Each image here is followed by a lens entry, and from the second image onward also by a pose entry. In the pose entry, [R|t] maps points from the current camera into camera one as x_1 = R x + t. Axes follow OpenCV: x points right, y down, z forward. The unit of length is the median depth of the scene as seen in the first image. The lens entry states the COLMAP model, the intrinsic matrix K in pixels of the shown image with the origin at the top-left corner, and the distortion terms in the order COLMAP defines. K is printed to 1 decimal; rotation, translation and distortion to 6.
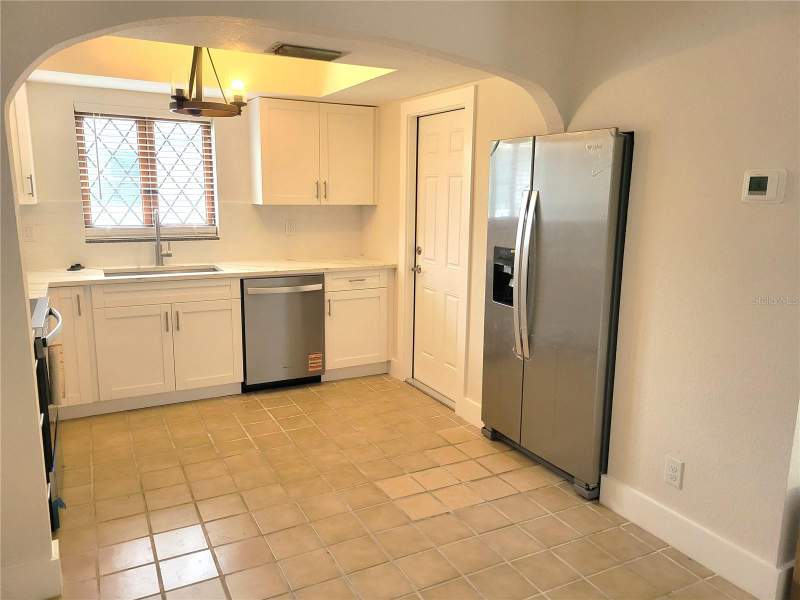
lens RADIAL K [[596.0, 0, 393.7], [0, 596.0, 299.9], [0, 0, 1]] dist [0.044571, -0.023405]
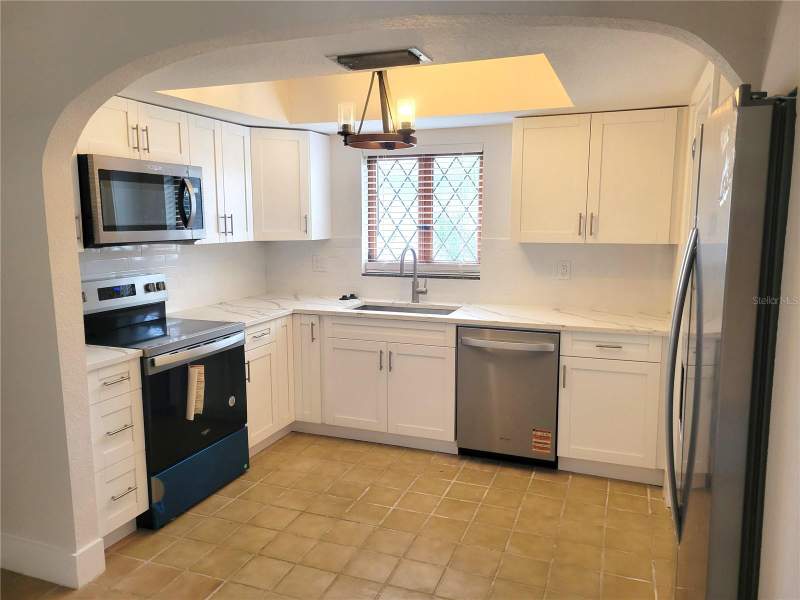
lens RADIAL K [[596.0, 0, 397.9], [0, 596.0, 296.4], [0, 0, 1]] dist [0.044571, -0.023405]
pose [[0.661640, 0.084394, -0.745058, 0.320148], [-0.126826, 0.991925, -0.000270, -0.062896], [0.739018, 0.094672, 0.667000, 0.324700]]
